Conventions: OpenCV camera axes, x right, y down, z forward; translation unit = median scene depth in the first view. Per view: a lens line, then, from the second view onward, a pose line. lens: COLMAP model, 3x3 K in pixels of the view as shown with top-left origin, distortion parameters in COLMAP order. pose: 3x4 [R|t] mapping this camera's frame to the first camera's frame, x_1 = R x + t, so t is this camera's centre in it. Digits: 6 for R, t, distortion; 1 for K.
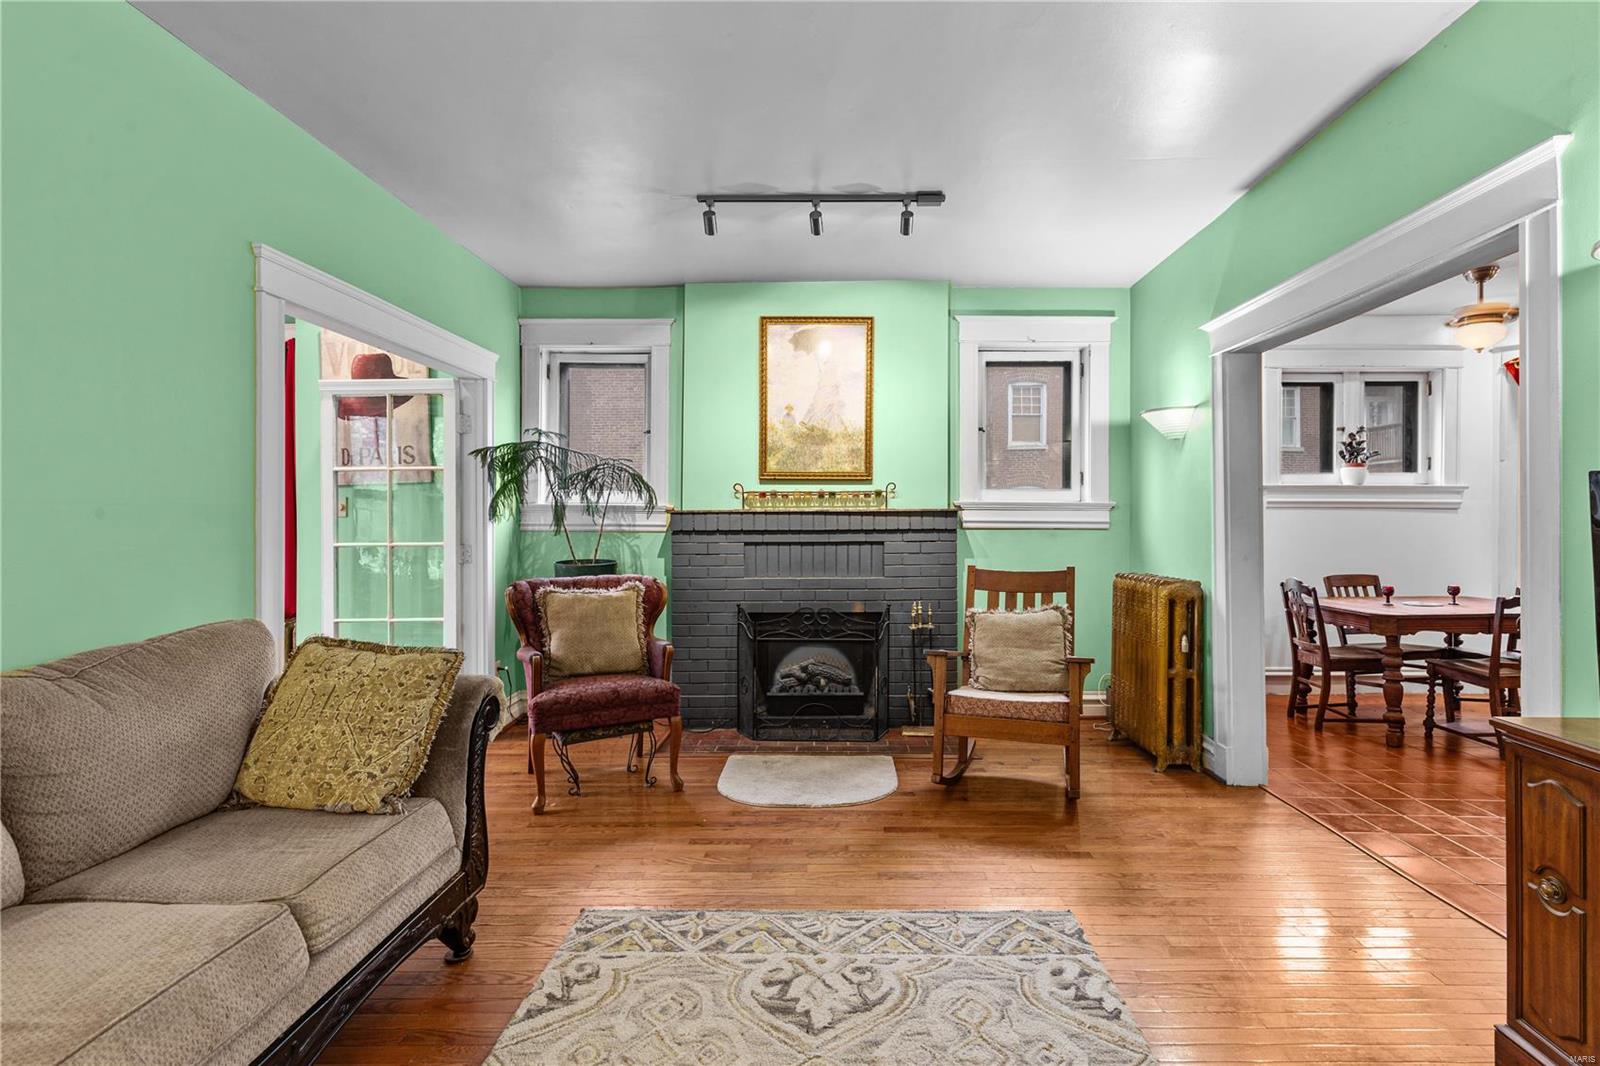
lens RADIAL K [[736.2, 0, 846.9], [0, 736.2, 527.0], [0, 0, 1]] dist [0.007832, -0.003629]
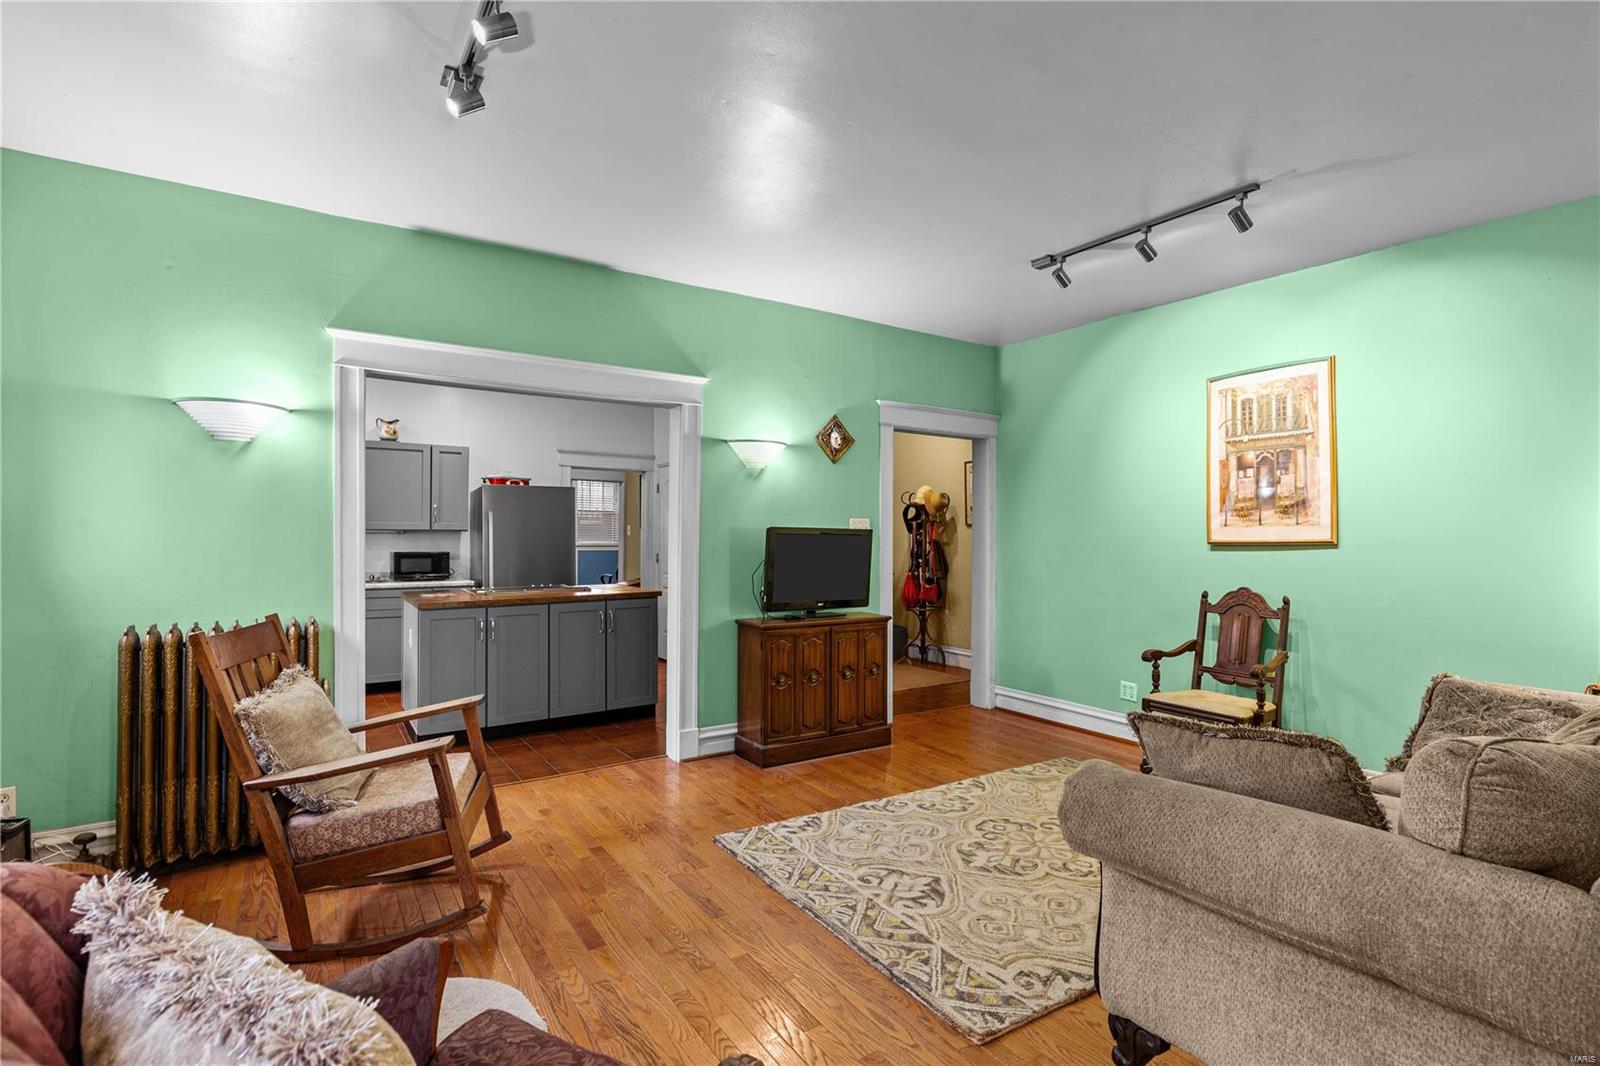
lens RADIAL K [[736.2, 0, 814.3], [0, 736.2, 529.9], [0, 0, 1]] dist [0.007832, -0.003629]
pose [[-0.535910, 0.009588, 0.844221, -0.434816], [0.002615, 0.999950, -0.009697, -0.011537], [-0.844271, -0.002989, -0.535908, 0.729974]]
